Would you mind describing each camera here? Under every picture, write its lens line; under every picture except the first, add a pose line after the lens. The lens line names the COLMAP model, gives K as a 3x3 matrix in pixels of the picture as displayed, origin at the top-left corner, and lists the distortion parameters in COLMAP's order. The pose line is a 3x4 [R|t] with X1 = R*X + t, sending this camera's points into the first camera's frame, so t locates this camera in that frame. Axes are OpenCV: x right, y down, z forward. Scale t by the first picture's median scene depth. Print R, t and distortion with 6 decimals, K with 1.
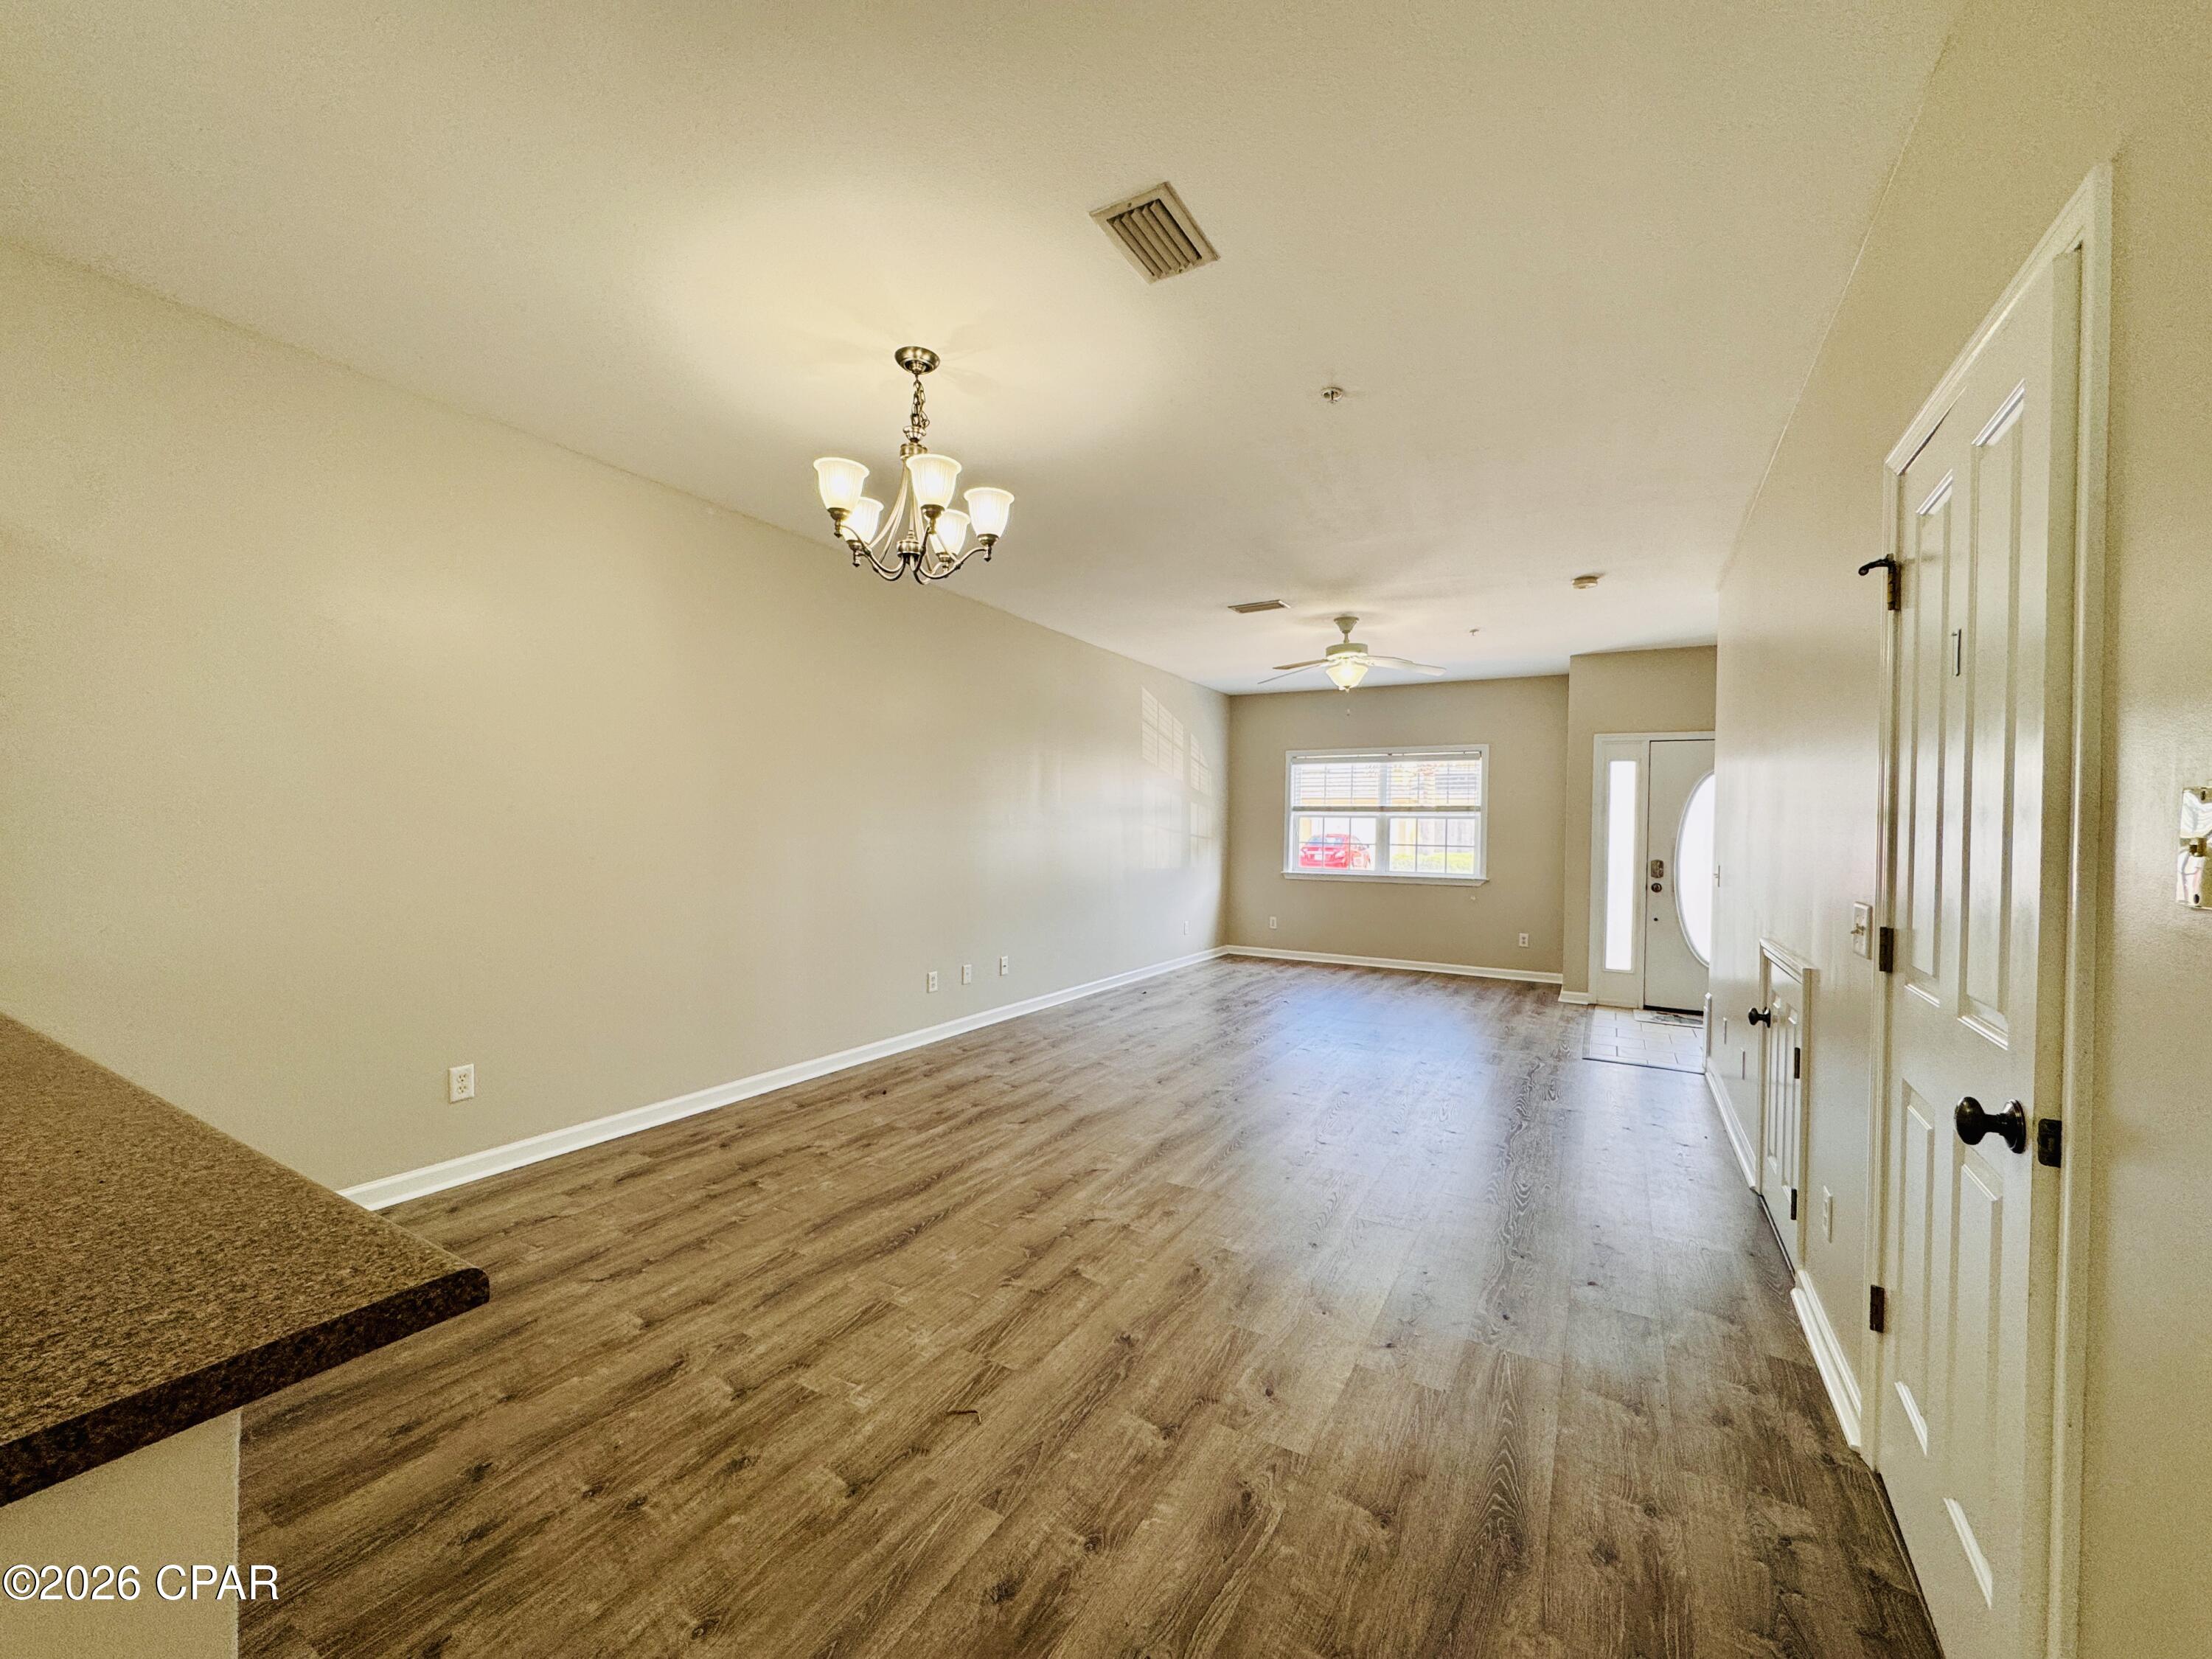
lens RADIAL K [[883.2, 0, 1095.9], [0, 883.2, 827.9], [0, 0, 1]] dist [0.002038, 0.000494]
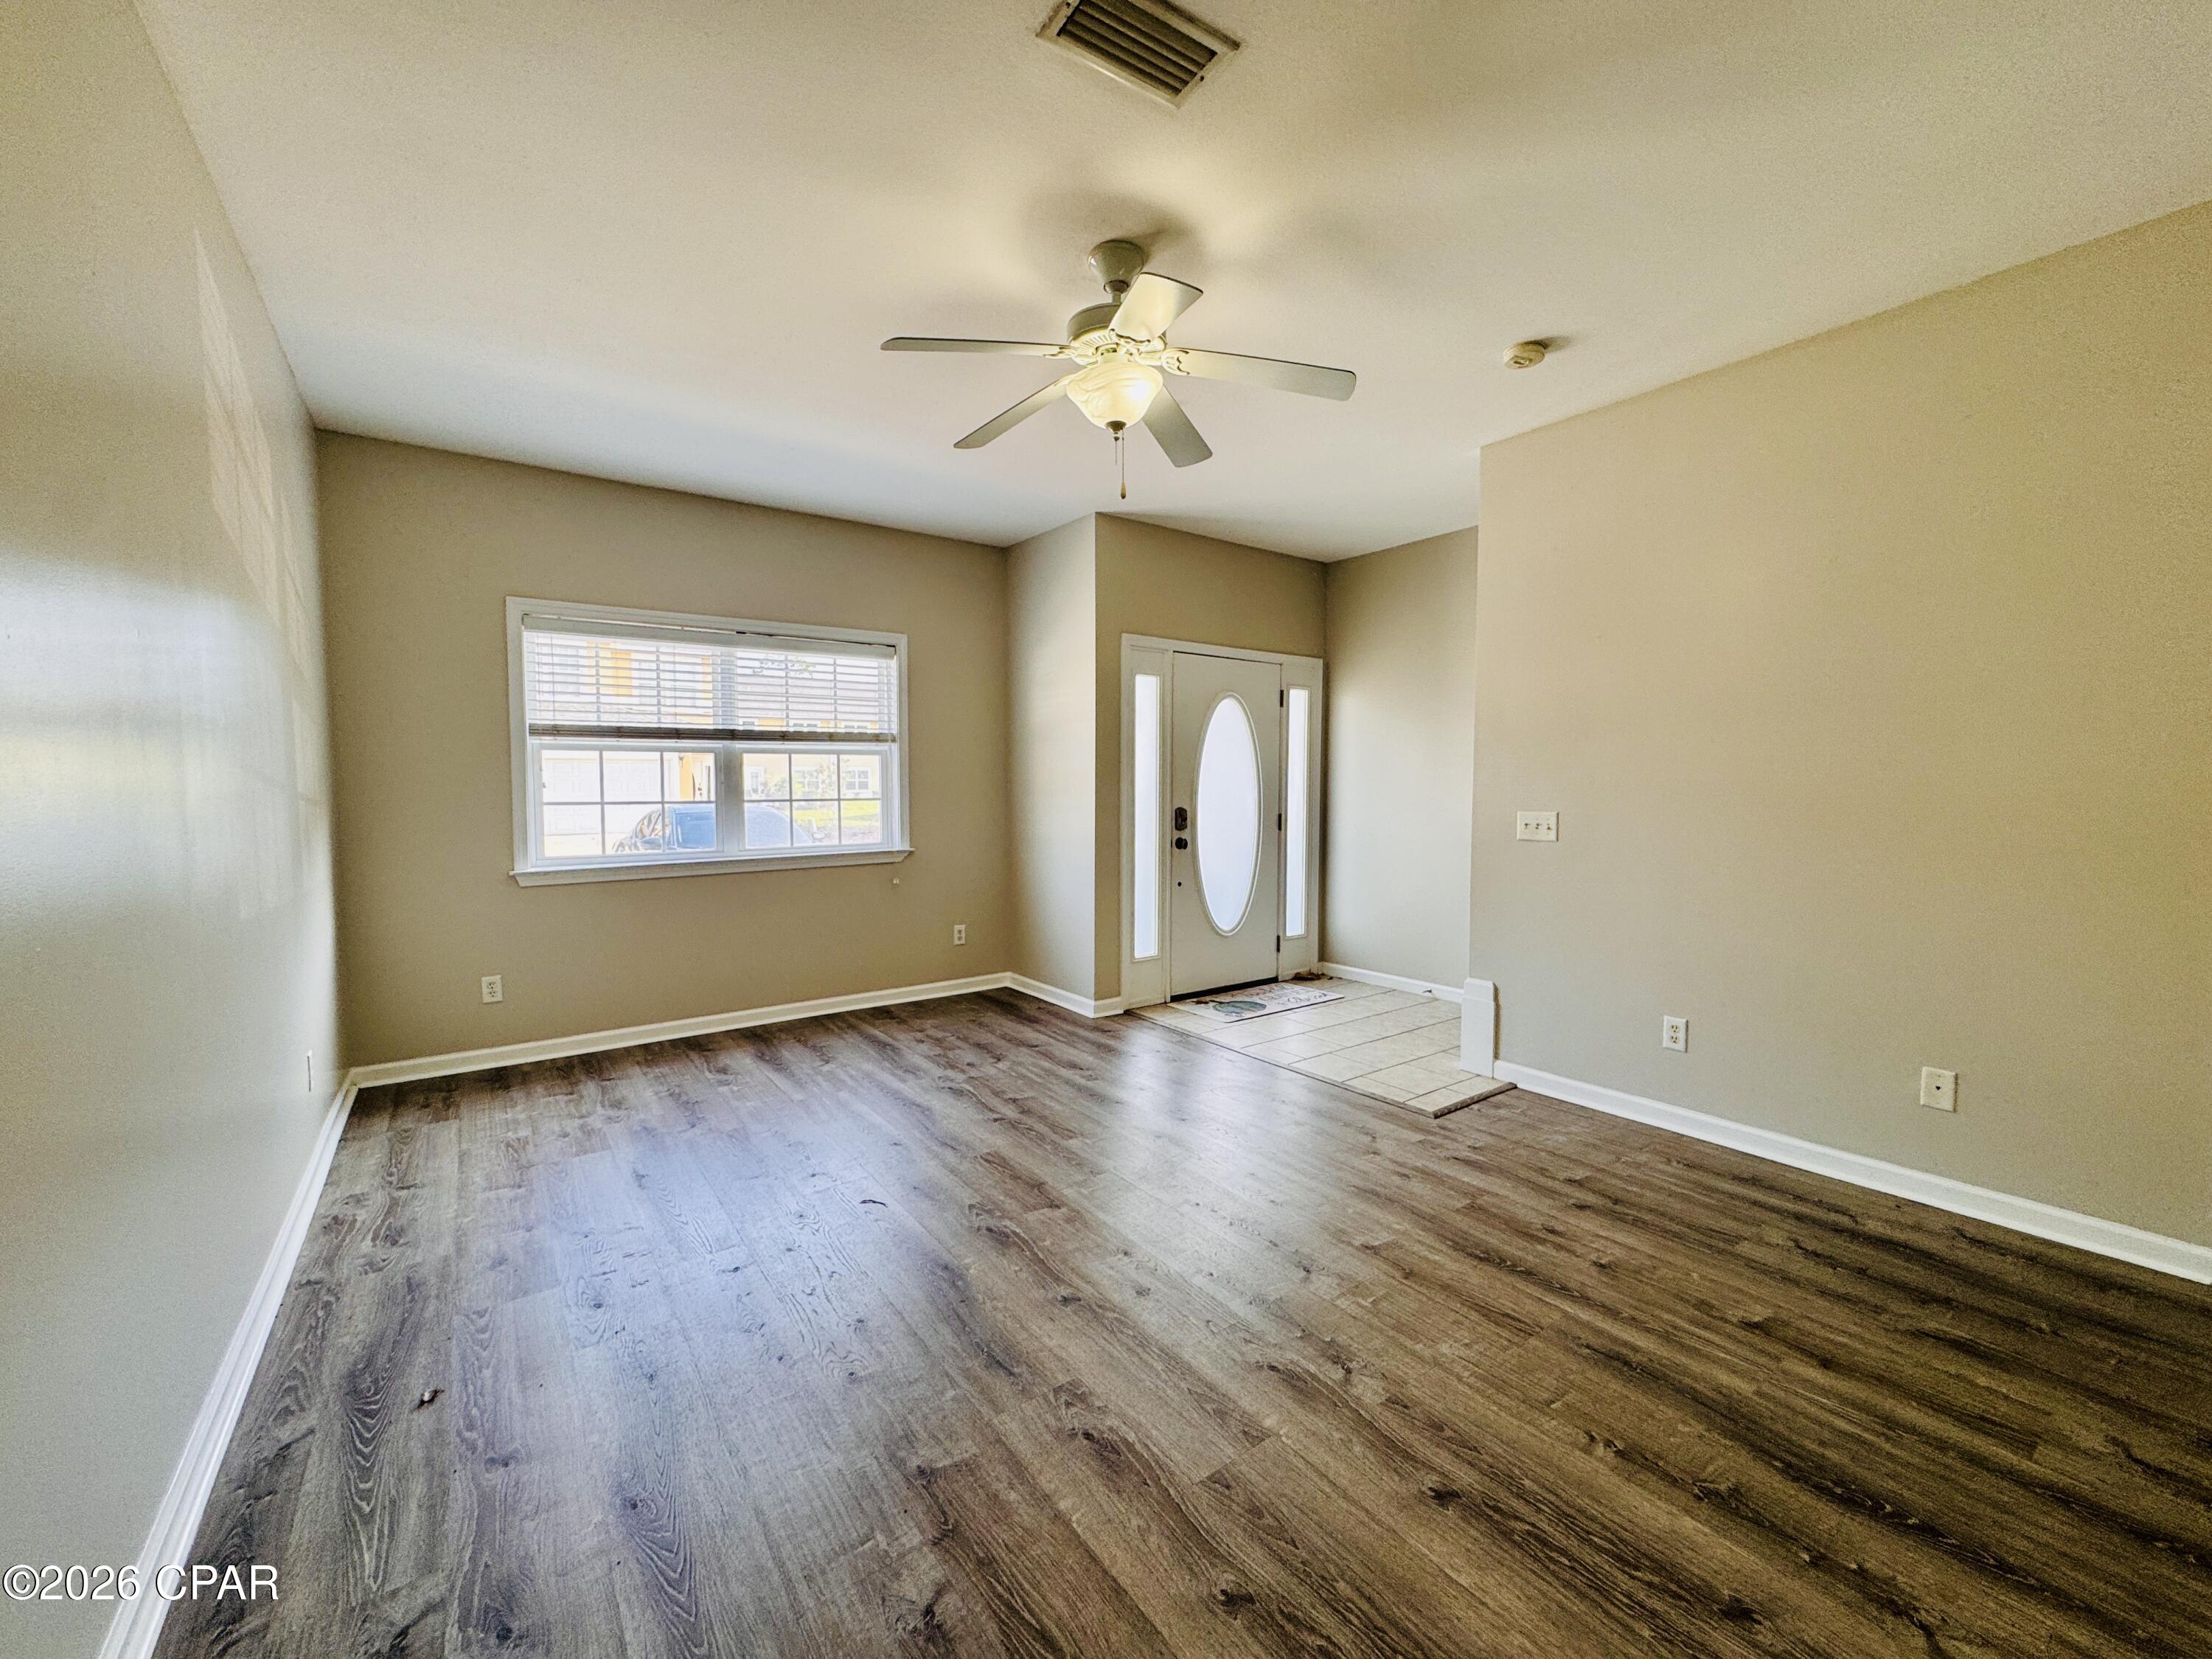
lens RADIAL K [[883.2, 0, 1102.3], [0, 883.2, 830.4], [0, 0, 1]] dist [0.002038, 0.000494]
pose [[0.405580, -0.071237, 0.911280, -0.085161], [0.010504, 0.997256, 0.073283, -0.000708], [-0.913999, -0.020149, 0.405215, 0.659080]]
